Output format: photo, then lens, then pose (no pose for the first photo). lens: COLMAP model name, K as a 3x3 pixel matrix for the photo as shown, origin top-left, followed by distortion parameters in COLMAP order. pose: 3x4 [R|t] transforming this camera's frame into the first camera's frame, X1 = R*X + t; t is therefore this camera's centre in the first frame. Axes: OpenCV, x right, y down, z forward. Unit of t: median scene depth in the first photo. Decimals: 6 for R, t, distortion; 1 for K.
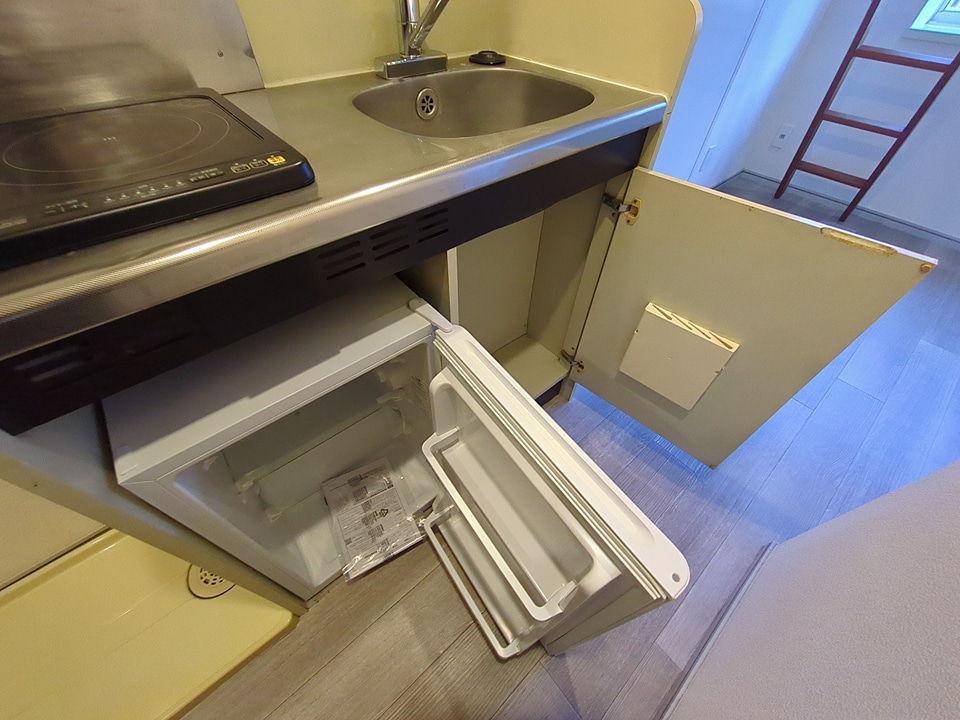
lens RADIAL K [[378.9, 0, 476.4], [0, 378.9, 354.8], [0, 0, 1]] dist [0.002200, 0.000236]
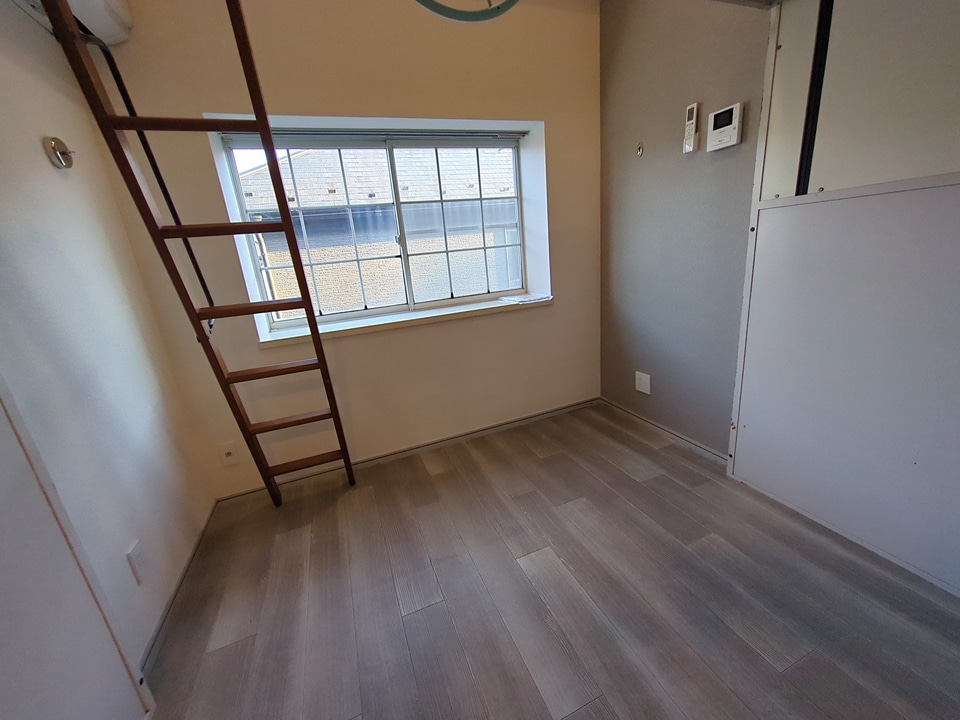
lens RADIAL K [[378.9, 0, 476.4], [0, 378.9, 354.8], [0, 0, 1]] dist [0.002200, 0.000236]
pose [[0.319400, -0.302052, 0.898191, 0.760915], [0.765892, 0.640439, -0.056981, -0.638171], [-0.558026, 0.706118, 0.435896, 0.486775]]
